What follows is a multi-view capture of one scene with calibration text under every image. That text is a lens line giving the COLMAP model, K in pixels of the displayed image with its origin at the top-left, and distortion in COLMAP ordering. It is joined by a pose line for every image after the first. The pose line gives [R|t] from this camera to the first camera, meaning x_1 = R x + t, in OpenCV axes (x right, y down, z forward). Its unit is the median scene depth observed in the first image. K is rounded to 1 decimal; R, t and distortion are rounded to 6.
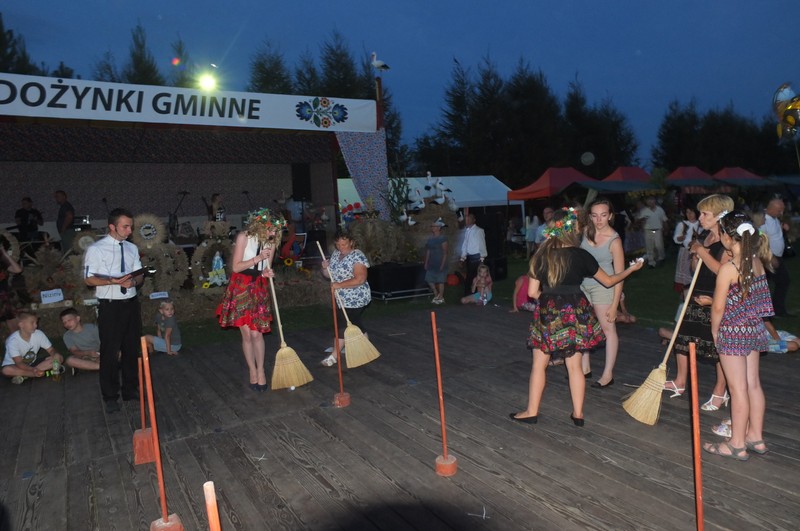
lens RADIAL K [[518.6, 0, 440.2], [0, 518.6, 262.2], [0, 0, 1]] dist [0.000448, 0.003597]
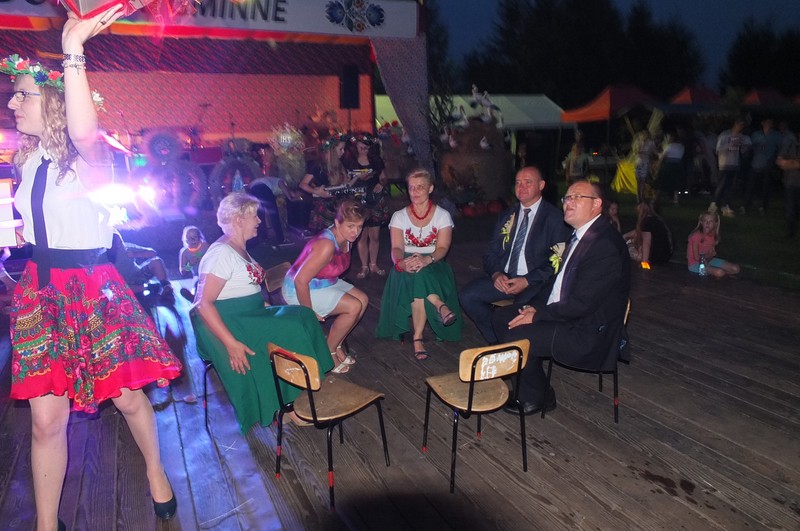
lens RADIAL K [[510.3, 0, 444.9], [0, 510.3, 264.4], [0, 0, 1]] dist [-0.001669, 0.000632]
pose [[0.996531, 0.037260, -0.074418, 0.003545], [-0.025915, 0.988652, 0.147975, -0.000552], [0.079087, -0.145533, 0.986187, 0.095055]]
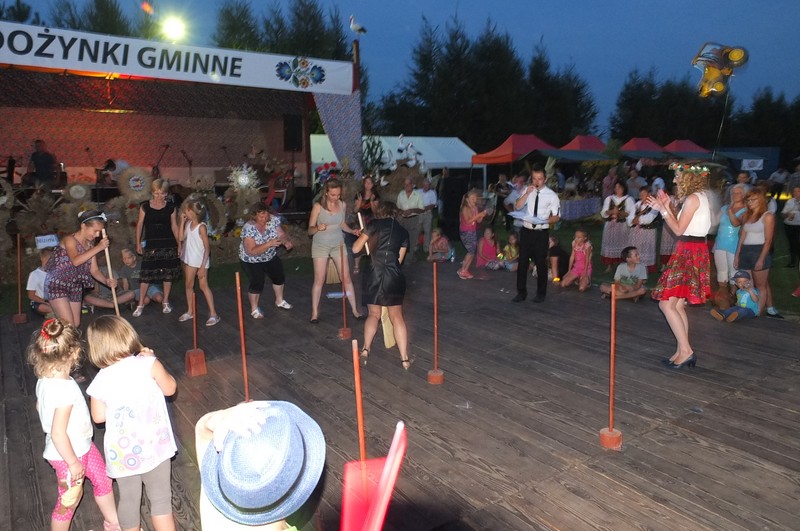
lens RADIAL K [[518.6, 0, 440.2], [0, 518.6, 262.2], [0, 0, 1]] dist [0.000448, 0.003597]
pose [[0.995970, 0.029163, 0.084816, -0.027043], [-0.035856, 0.996271, 0.078482, -0.002803], [-0.082211, -0.081207, 0.993301, -0.082525]]
